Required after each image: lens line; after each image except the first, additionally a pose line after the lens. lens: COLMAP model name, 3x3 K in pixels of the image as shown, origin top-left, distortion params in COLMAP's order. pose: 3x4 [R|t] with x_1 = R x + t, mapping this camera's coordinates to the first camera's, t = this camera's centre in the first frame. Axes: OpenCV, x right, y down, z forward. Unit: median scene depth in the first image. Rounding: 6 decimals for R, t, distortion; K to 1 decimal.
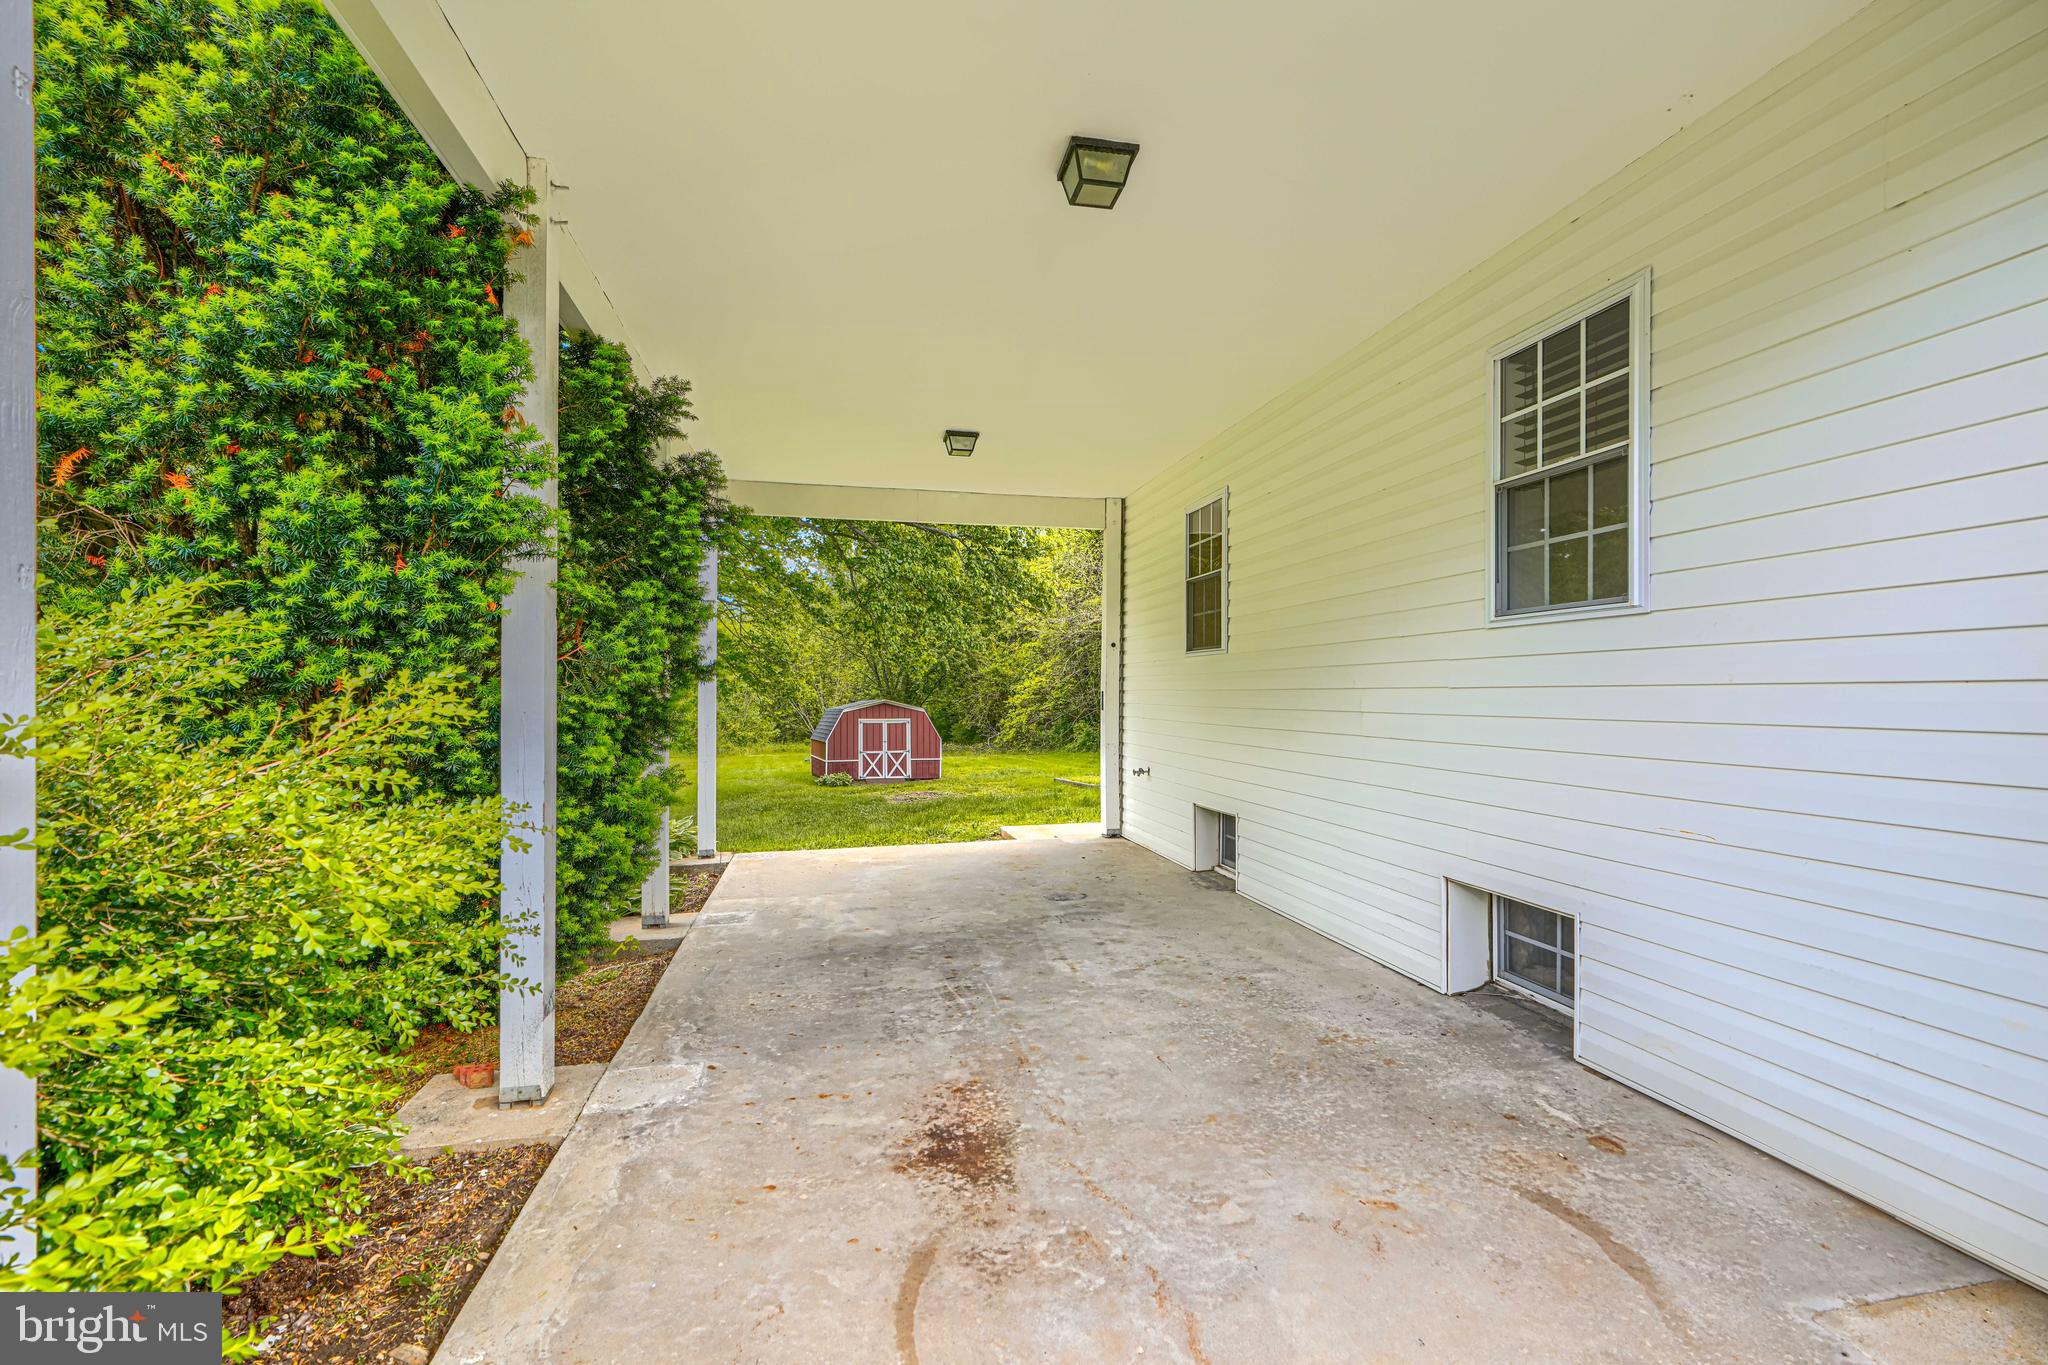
lens RADIAL K [[920.2, 0, 1023.3], [0, 920.2, 693.1], [0, 0, 1]] dist [0.001156, 0.000268]
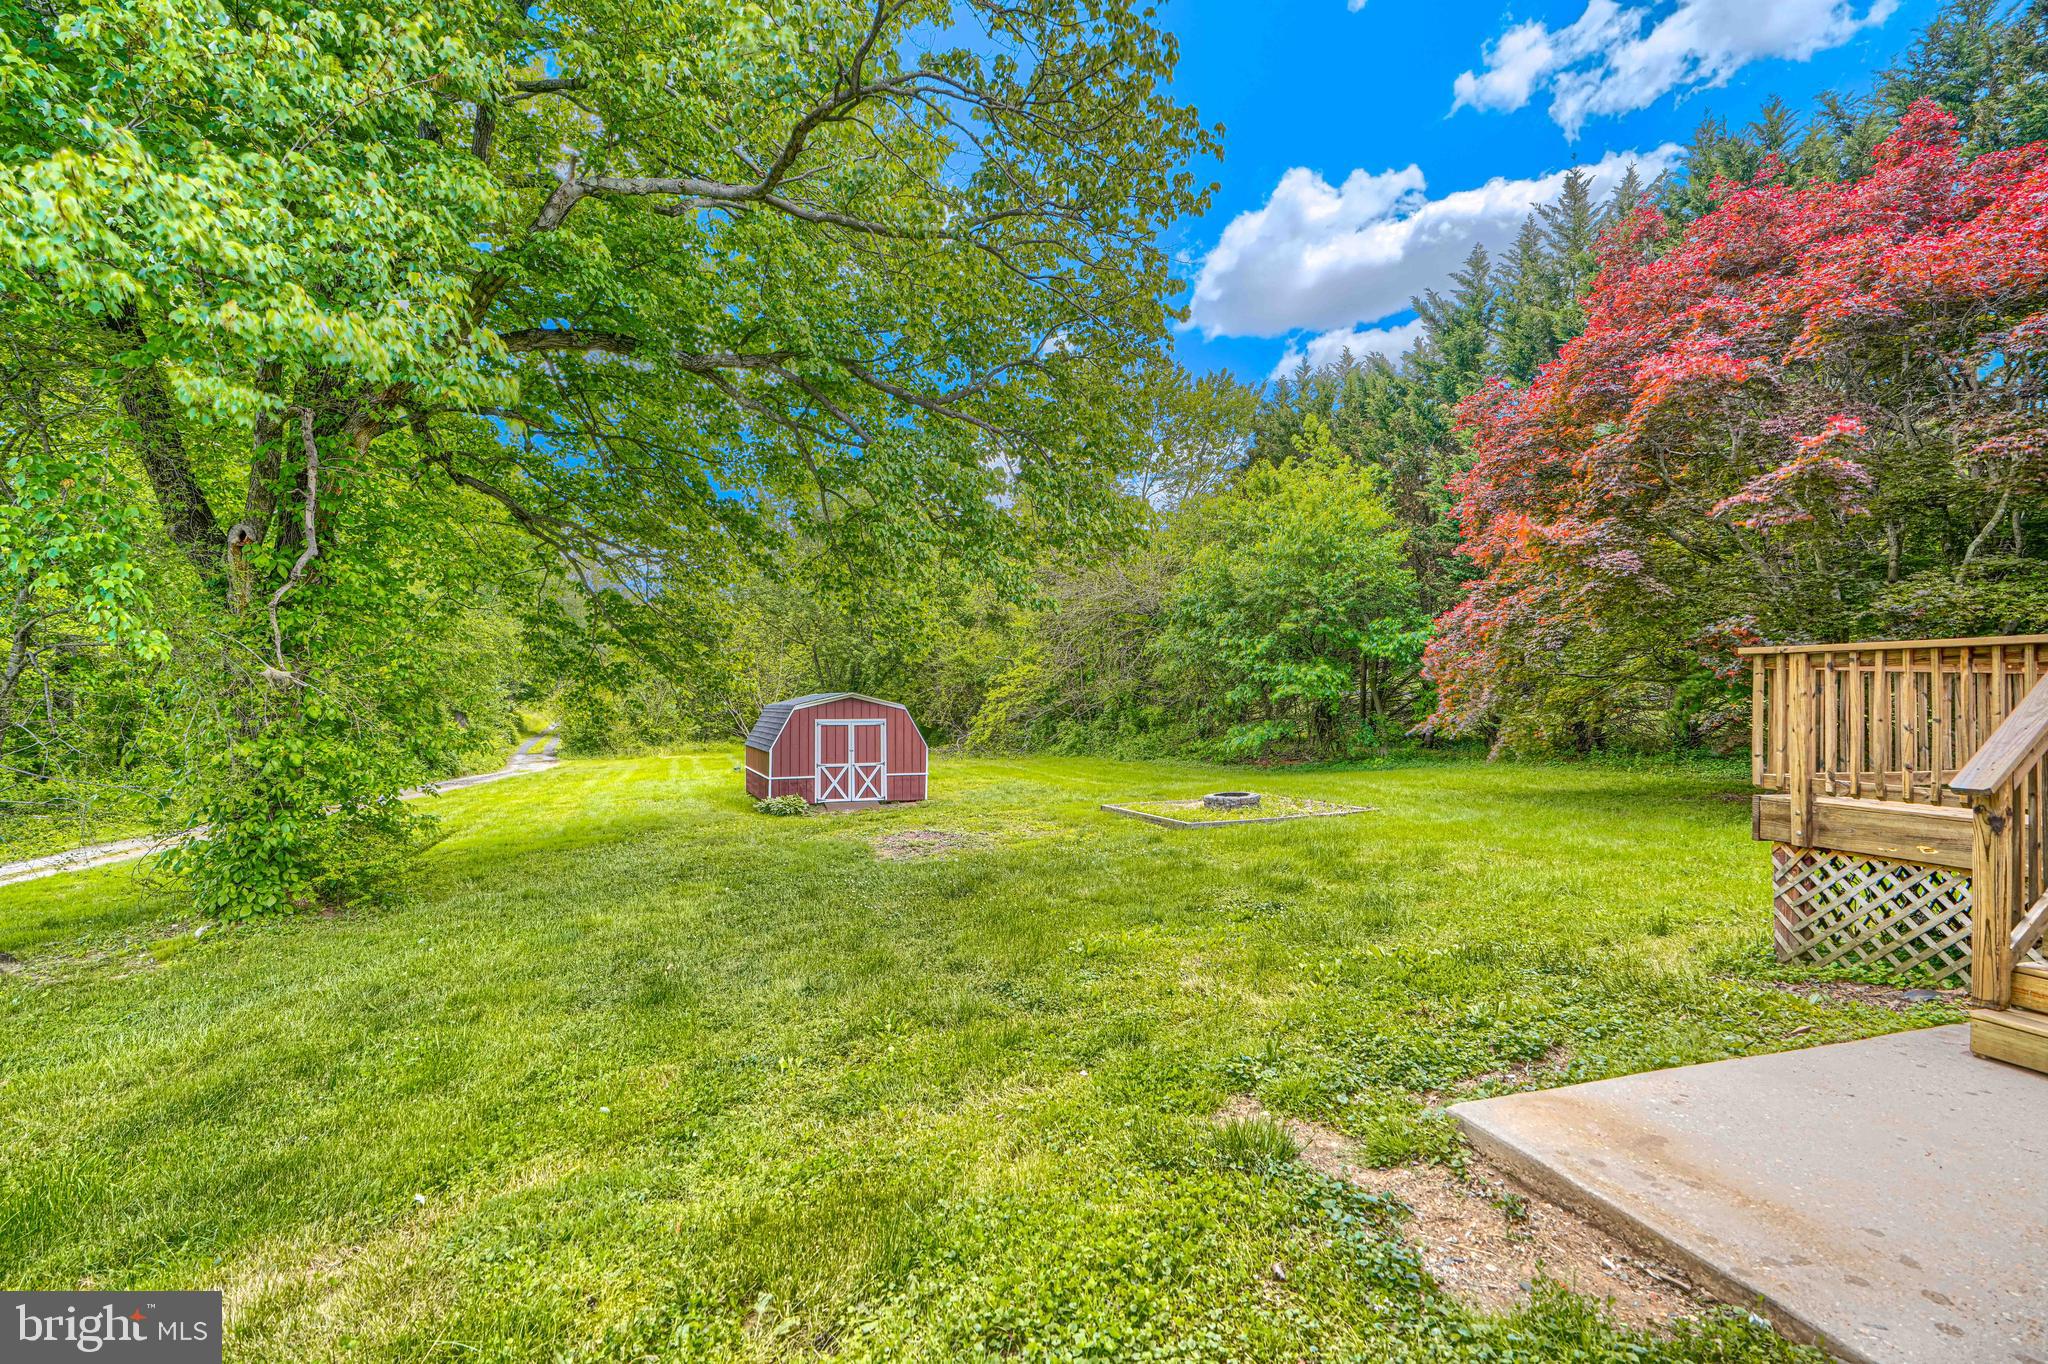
lens RADIAL K [[920.2, 0, 1027.4], [0, 920.2, 681.1], [0, 0, 1]] dist [0.001156, 0.000268]
pose [[0.996451, 0.005211, 0.084014, -0.073334], [-0.004780, 0.999974, -0.005330, 0.001224], [-0.084040, 0.004910, 0.996450, 0.263233]]
